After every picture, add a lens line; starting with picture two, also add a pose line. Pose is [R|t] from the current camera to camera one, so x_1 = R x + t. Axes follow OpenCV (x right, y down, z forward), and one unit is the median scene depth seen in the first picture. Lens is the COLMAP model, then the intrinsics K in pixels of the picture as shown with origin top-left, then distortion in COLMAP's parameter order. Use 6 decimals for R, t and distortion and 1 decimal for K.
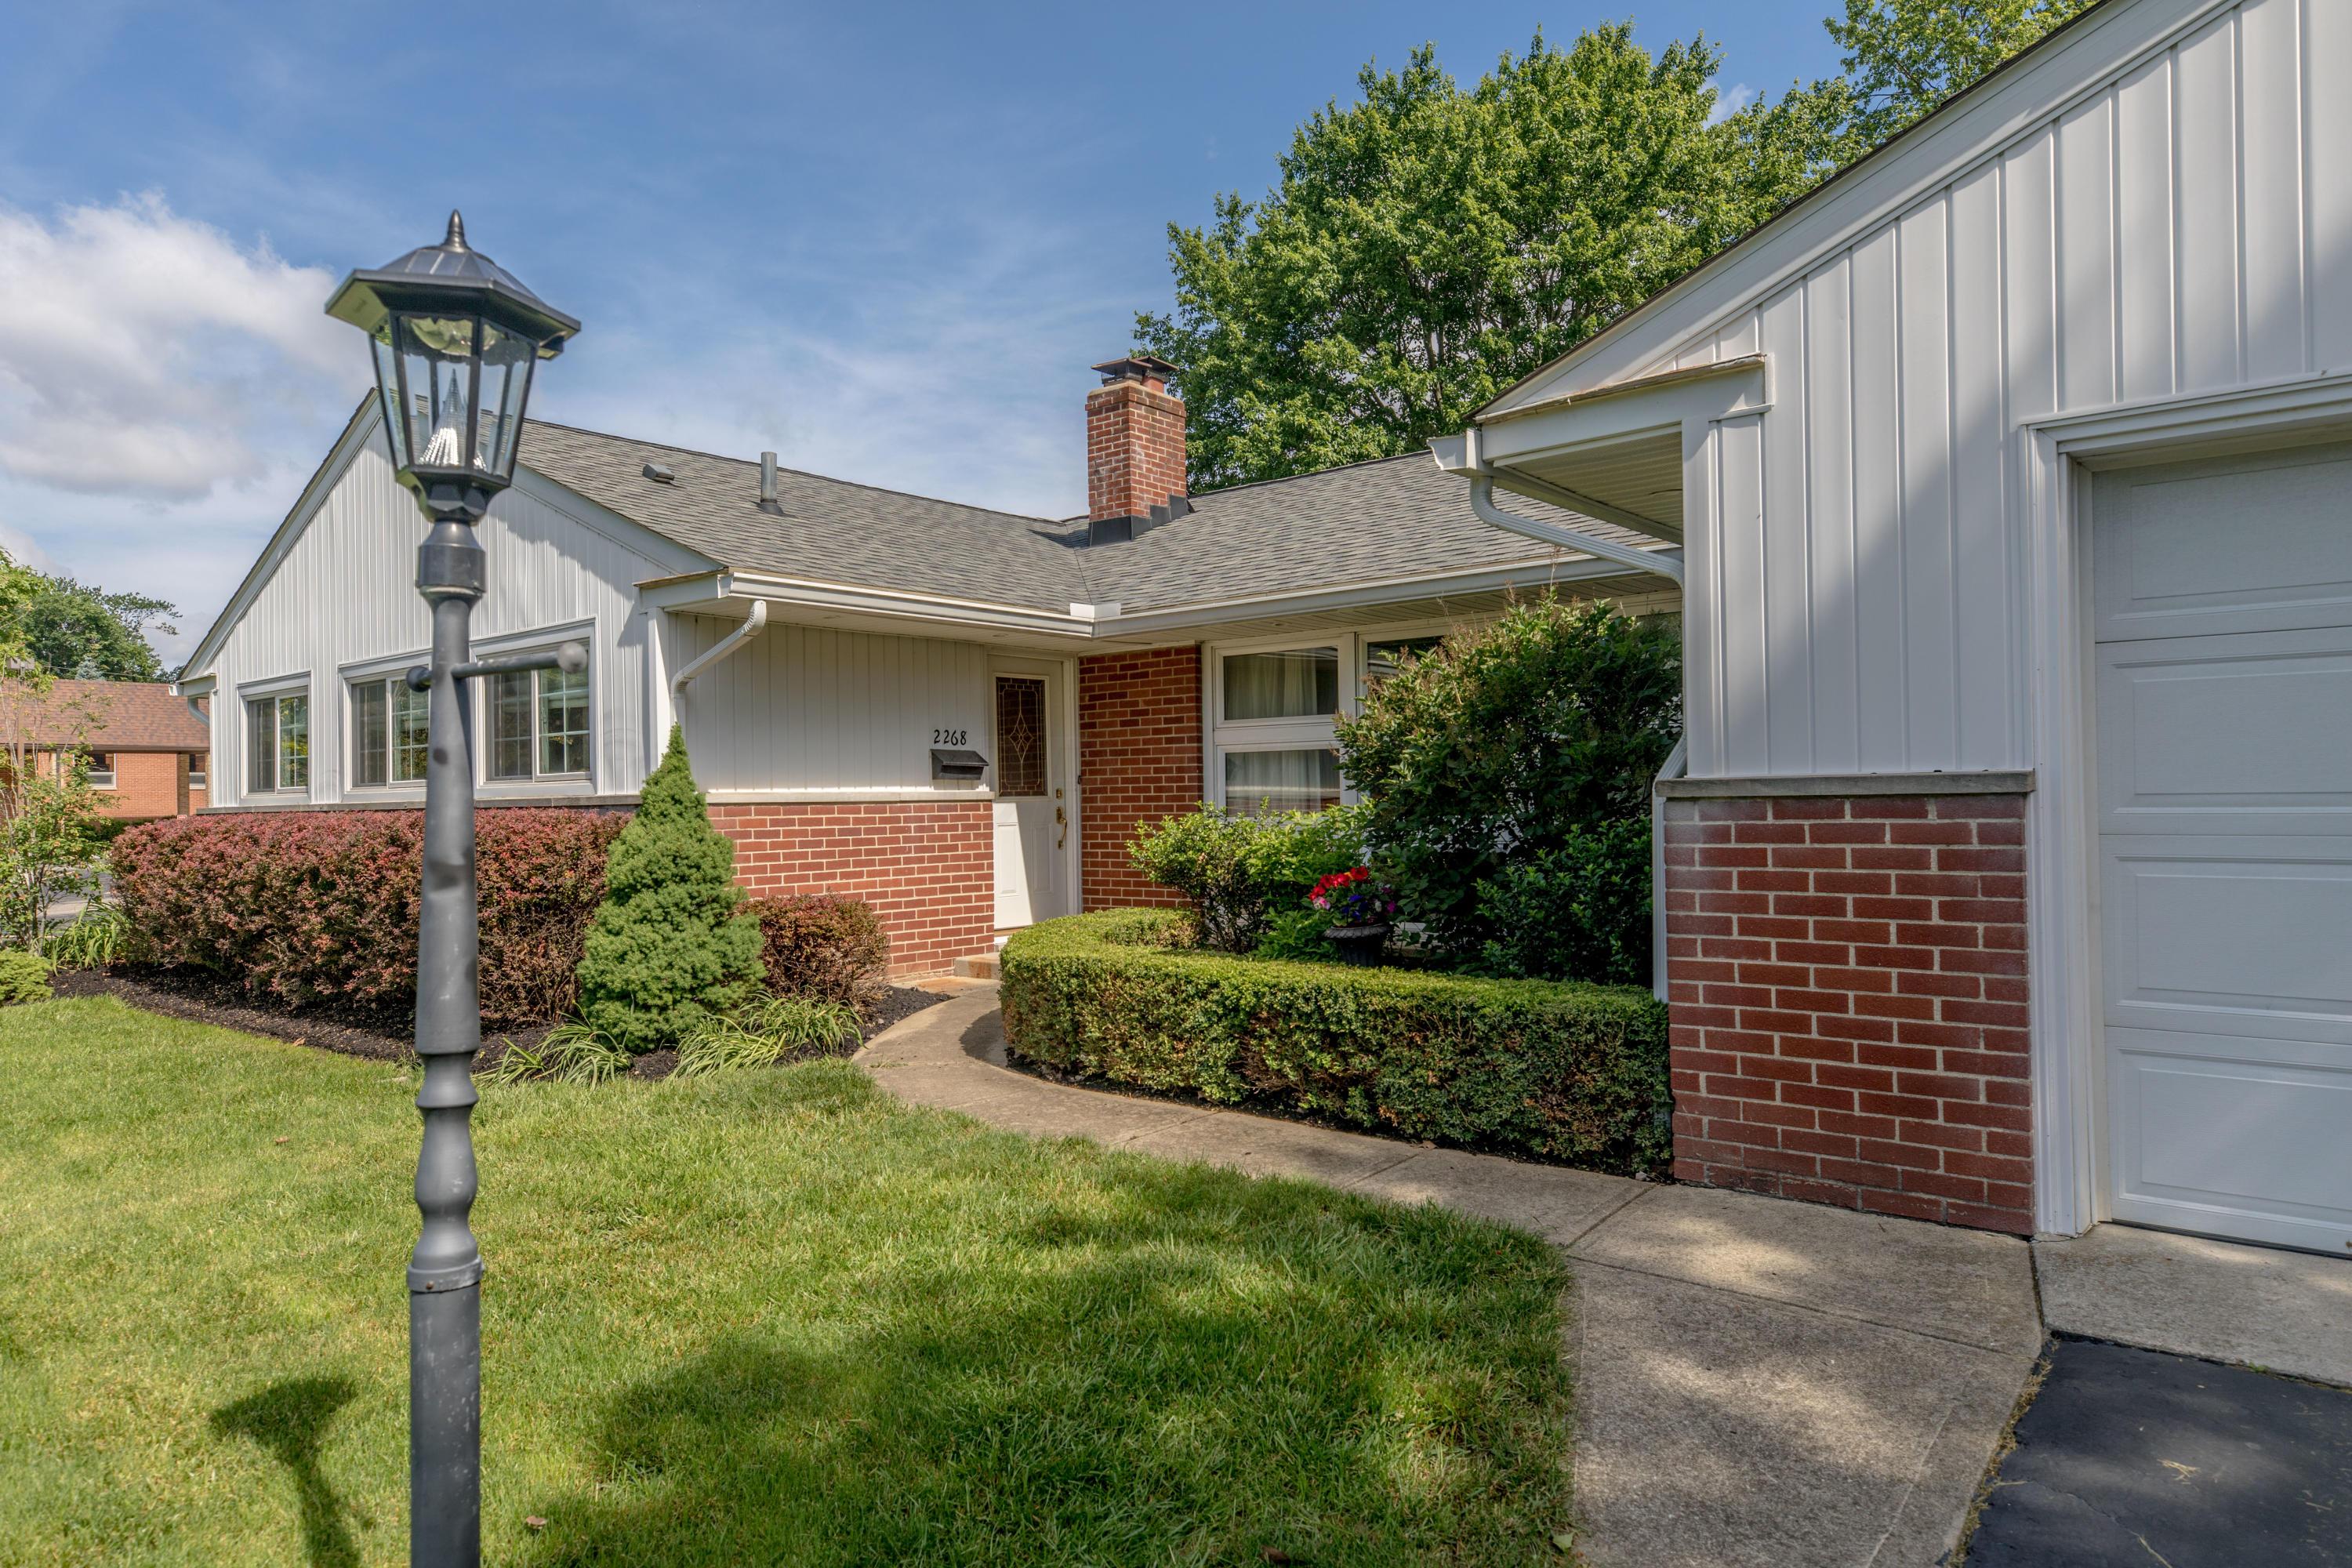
lens RADIAL K [[1358.7, 0, 1165.4], [0, 1358.7, 796.1], [0, 0, 1]] dist [0.018512, -0.000224]
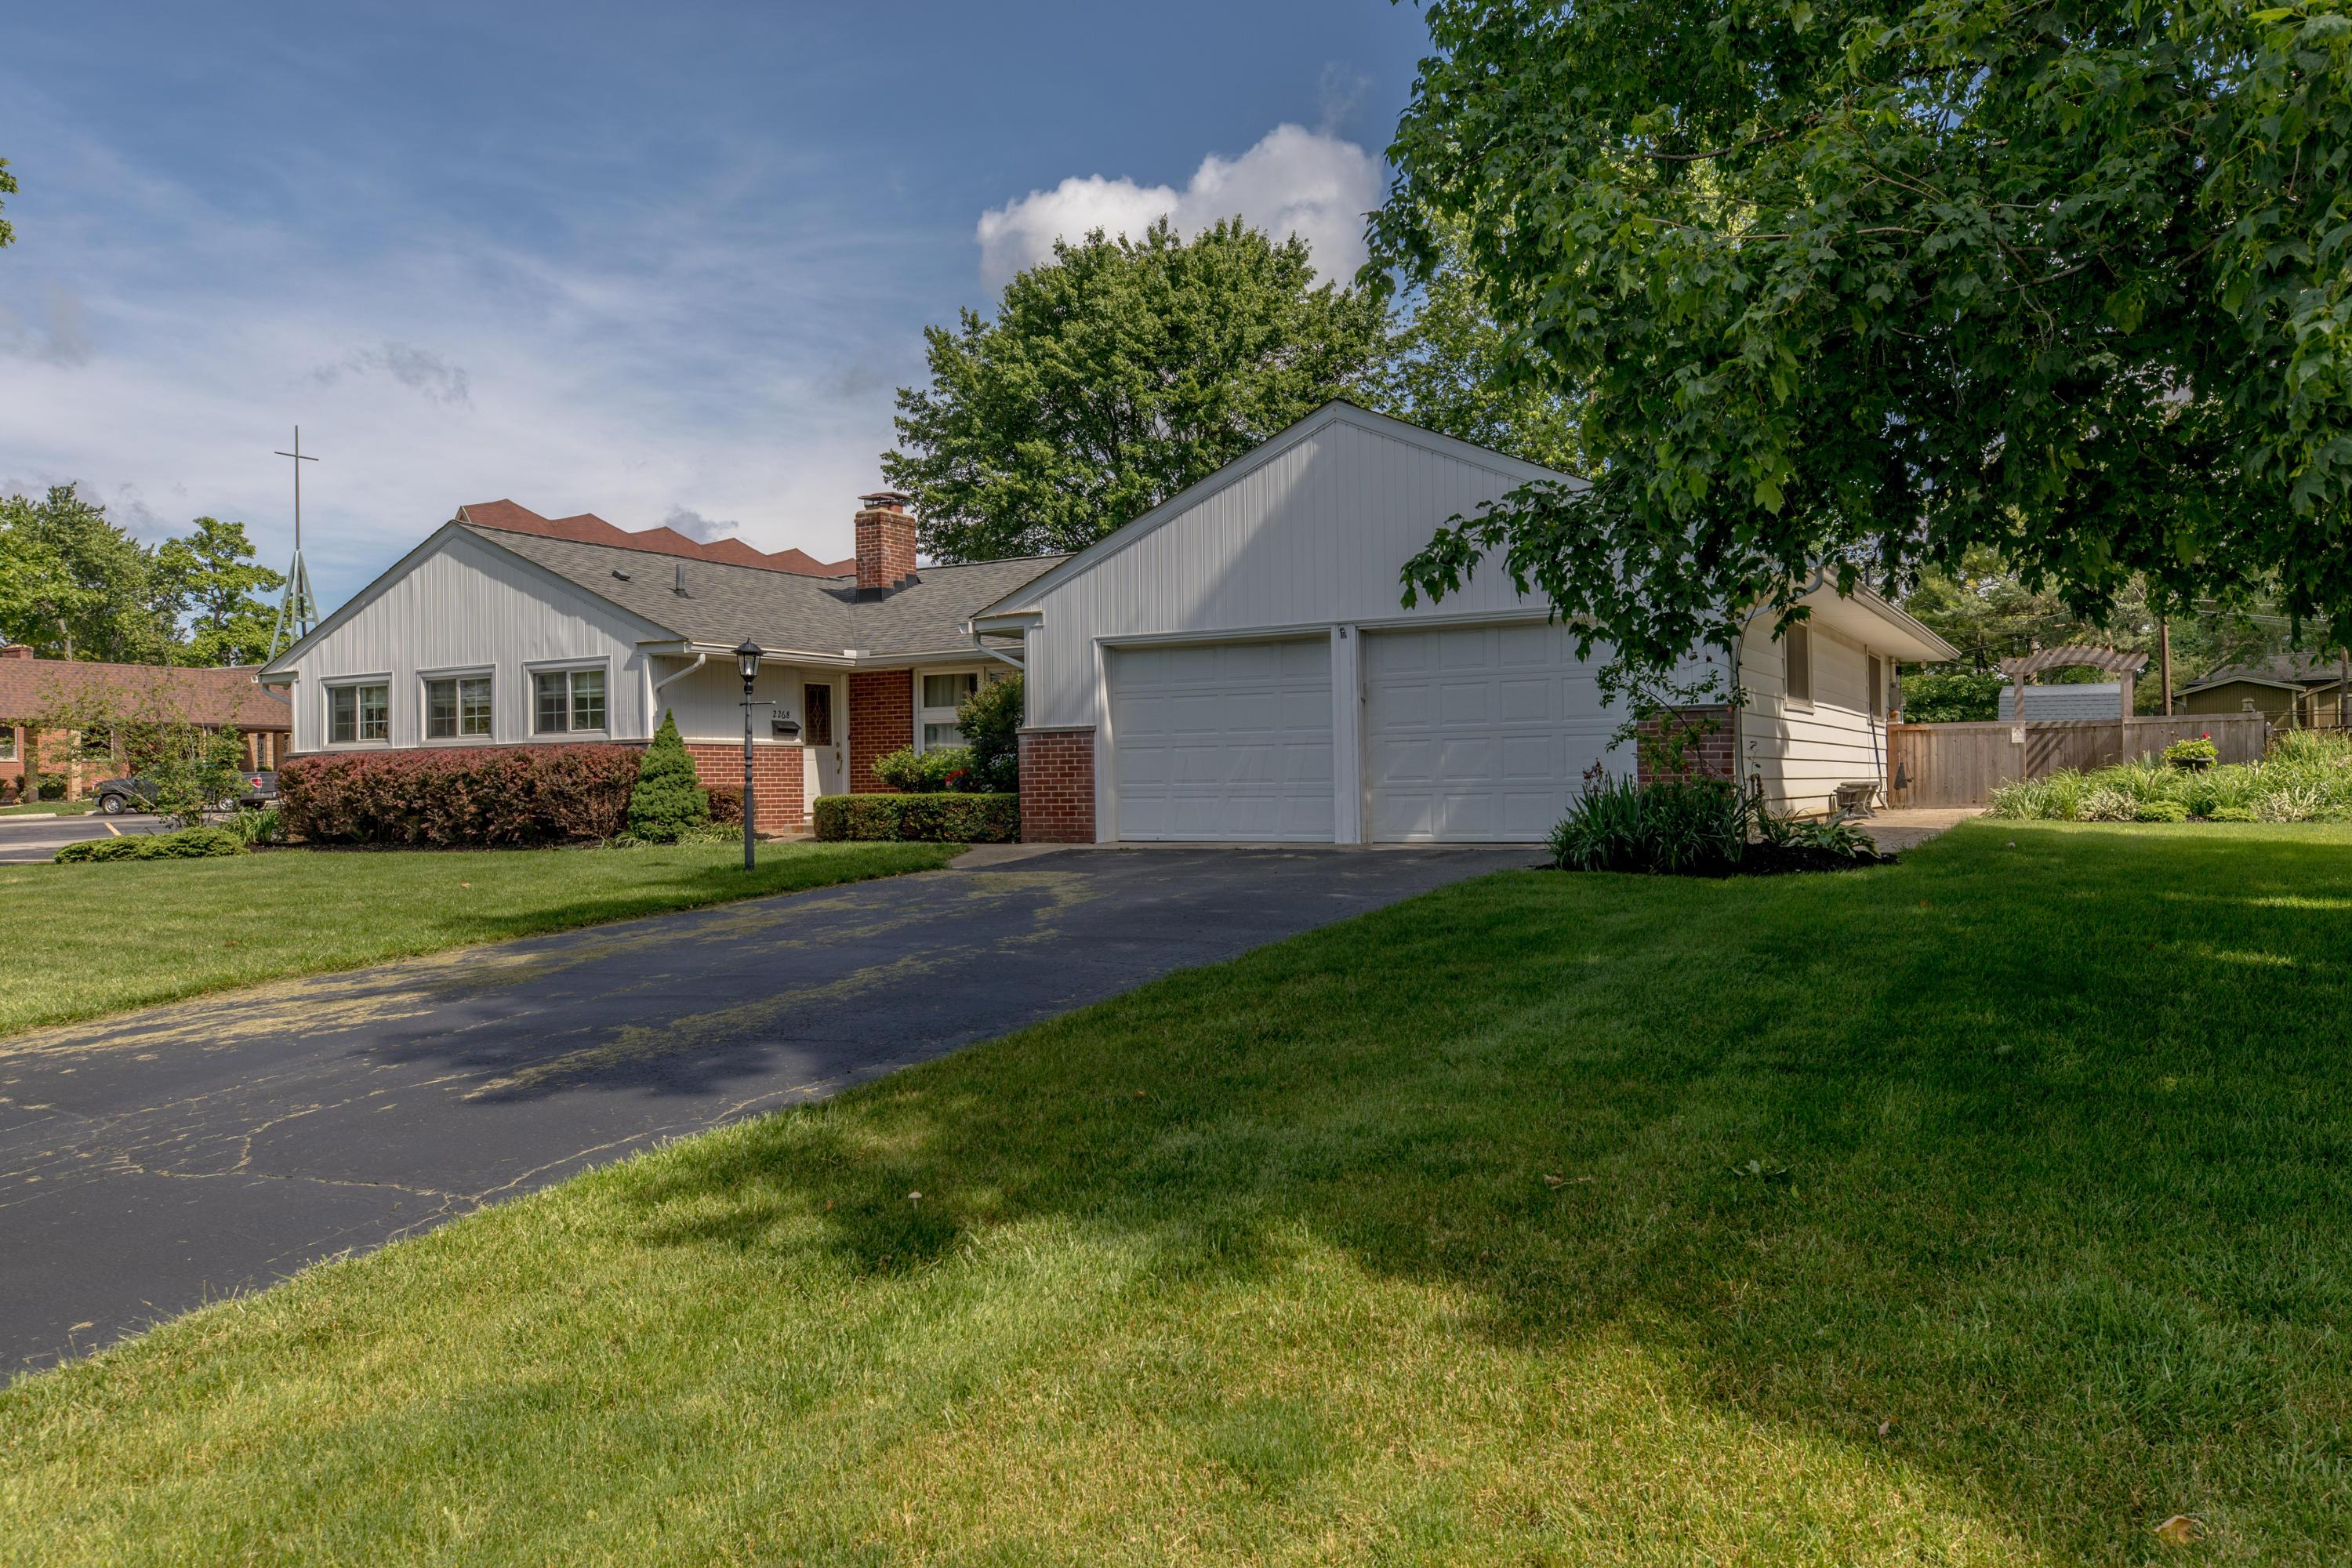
lens RADIAL K [[1358.7, 0, 1233.8], [0, 1358.7, 769.6], [0, 0, 1]] dist [0.018512, -0.000224]
pose [[0.978780, 0.002514, 0.204900, 0.090726], [-0.001371, 0.999983, -0.005719, 0.053341], [-0.204911, 0.005316, 0.978766, -1.201063]]
